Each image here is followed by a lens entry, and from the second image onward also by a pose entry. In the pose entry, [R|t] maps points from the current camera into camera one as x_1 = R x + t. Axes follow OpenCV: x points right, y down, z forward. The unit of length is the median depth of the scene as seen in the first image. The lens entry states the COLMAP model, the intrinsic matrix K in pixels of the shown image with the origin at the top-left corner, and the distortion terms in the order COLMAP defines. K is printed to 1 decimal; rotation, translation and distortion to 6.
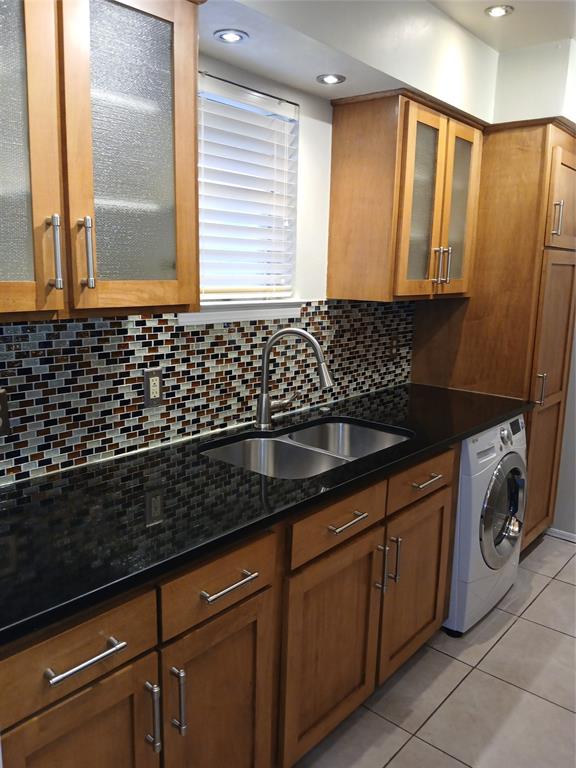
lens RADIAL K [[593.6, 0, 281.5], [0, 593.6, 383.3], [0, 0, 1]] dist [0.057641, -0.115835]
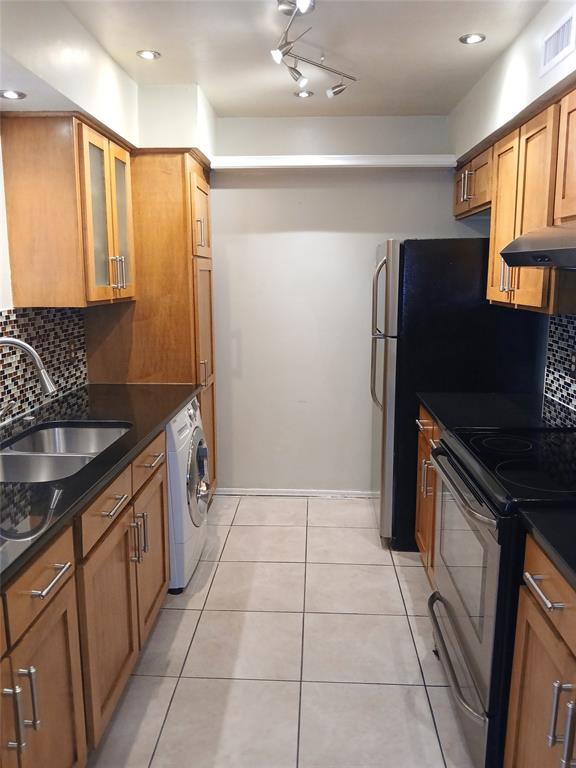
lens RADIAL K [[593.6, 0, 281.6], [0, 593.6, 386.9], [0, 0, 1]] dist [0.057641, -0.115835]
pose [[0.785885, -0.136970, 0.603012, -0.191702], [0.137722, 0.989436, 0.045255, 0.004678], [-0.602841, 0.047483, 0.796447, -0.056824]]
